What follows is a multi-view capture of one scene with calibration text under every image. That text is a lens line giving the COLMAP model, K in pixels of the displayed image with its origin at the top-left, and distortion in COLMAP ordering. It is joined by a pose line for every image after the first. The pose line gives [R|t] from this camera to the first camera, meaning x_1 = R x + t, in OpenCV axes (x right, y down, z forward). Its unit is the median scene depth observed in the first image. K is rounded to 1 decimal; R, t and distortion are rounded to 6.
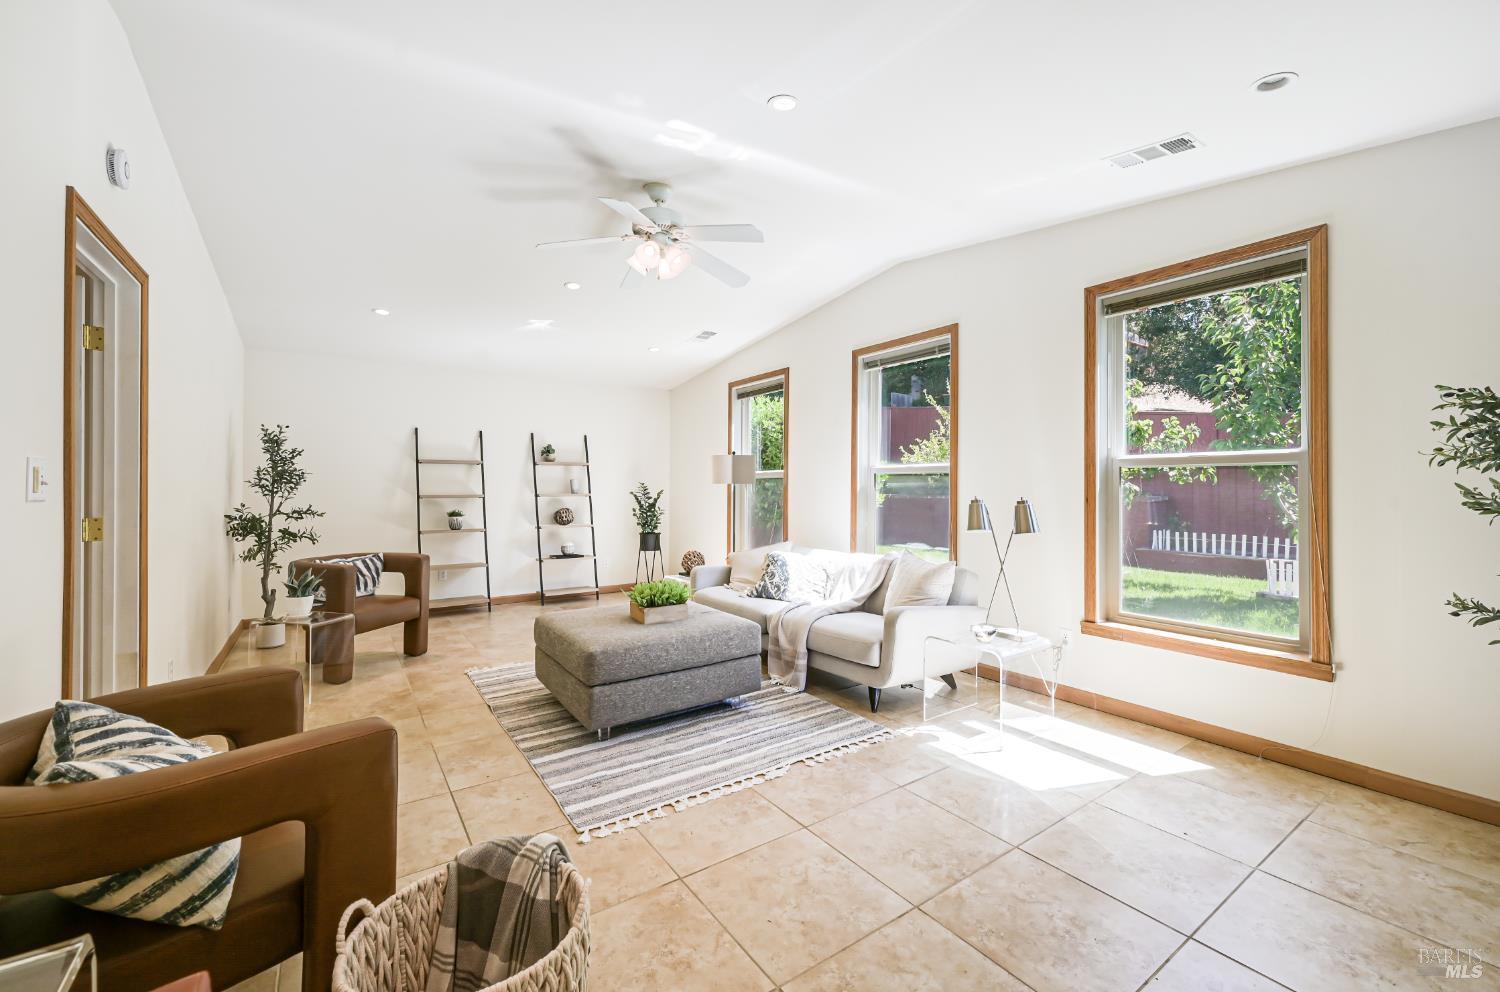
lens RADIAL K [[600.8, 0, 741.8], [0, 600.8, 489.6], [0, 0, 1]] dist [0.003751, 0.000923]
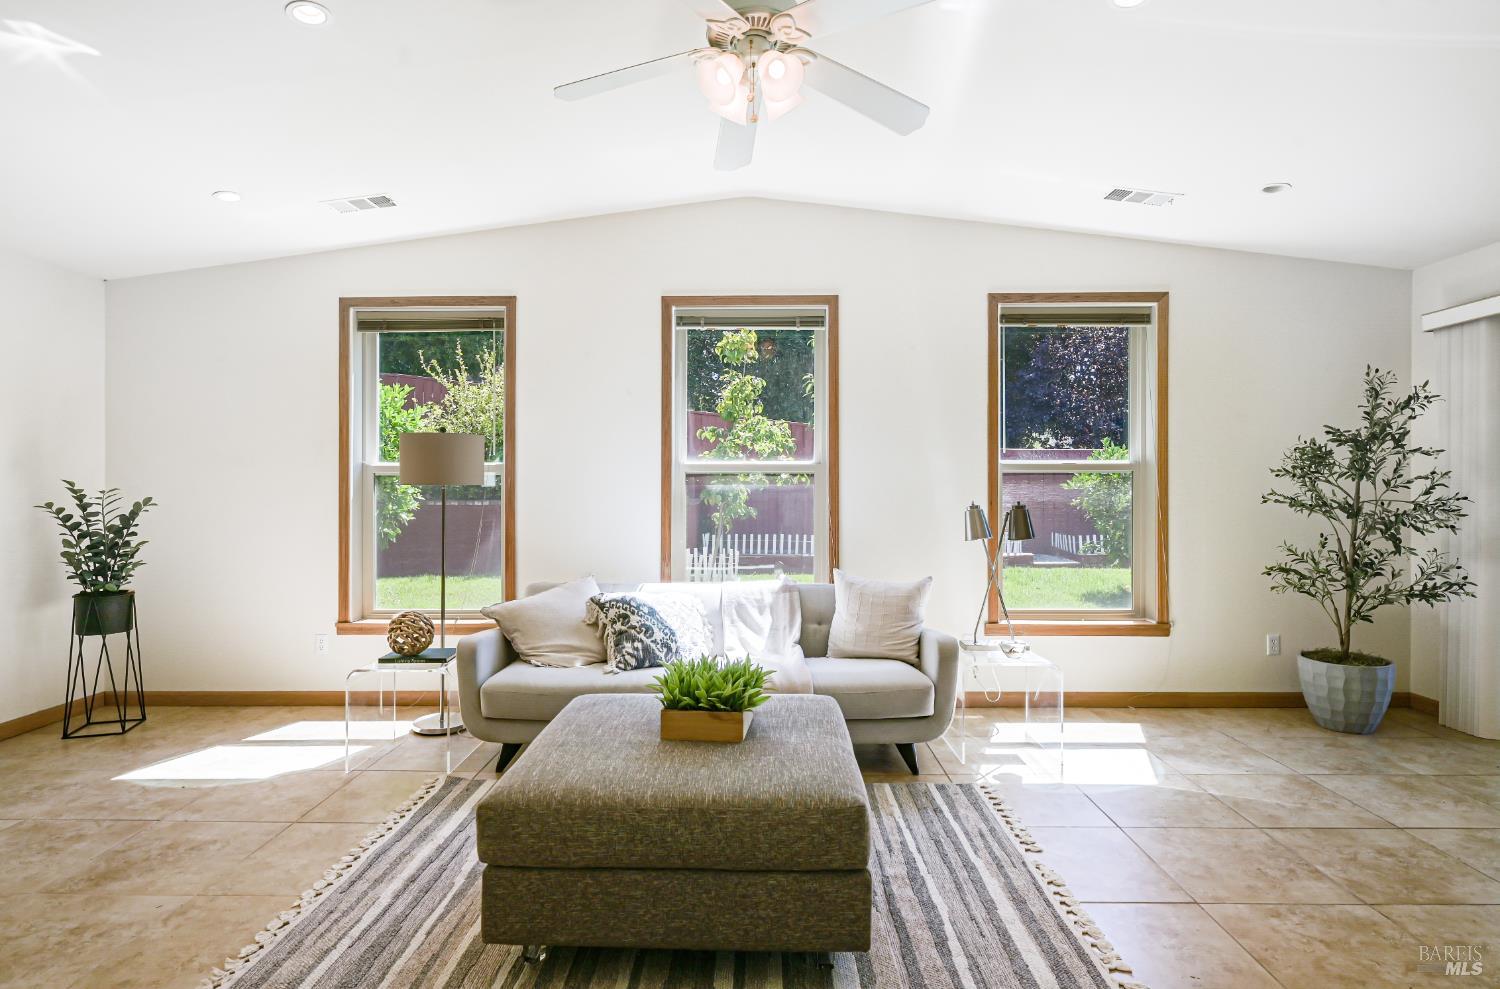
lens RADIAL K [[780.1, 0, 748.1], [0, 780.1, 493.4], [0, 0, 1]] dist [0.010882, -0.001742]
pose [[0.577005, -0.005961, 0.816719, -0.776436], [0.003361, 0.999982, 0.004924, -0.007202], [-0.816733, -0.000096, 0.577015, 0.605803]]
